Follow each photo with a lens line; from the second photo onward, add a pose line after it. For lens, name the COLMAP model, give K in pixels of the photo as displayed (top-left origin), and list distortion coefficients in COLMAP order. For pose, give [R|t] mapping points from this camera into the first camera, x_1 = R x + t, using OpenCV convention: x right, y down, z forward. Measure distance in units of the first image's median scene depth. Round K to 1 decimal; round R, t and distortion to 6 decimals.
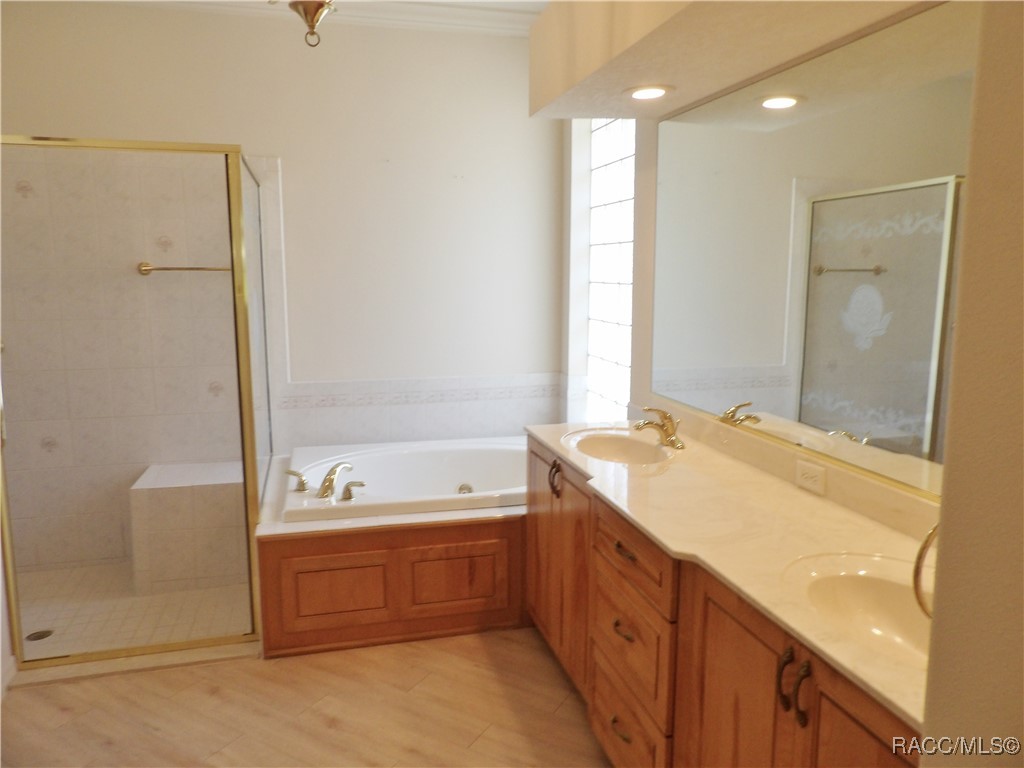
lens RADIAL K [[729.3, 0, 515.3], [0, 729.3, 380.7], [0, 0, 1]] dist [-0.043255, 0.049269]
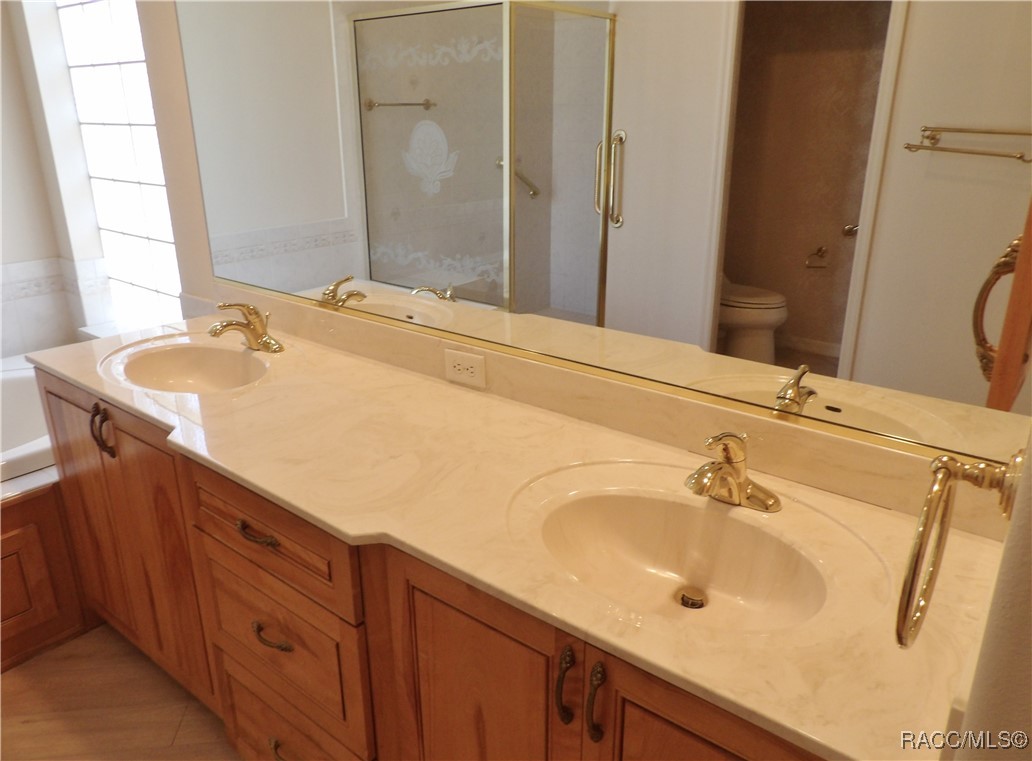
lens RADIAL K [[751.1, 0, 516.1], [0, 751.1, 373.6], [0, 0, 1]] dist [-0.038531, 0.048046]
pose [[0.807388, -0.200878, 0.554773, -0.007421], [0.092617, 0.971752, 0.217073, -0.028256], [-0.582707, -0.123881, 0.803185, 0.230201]]
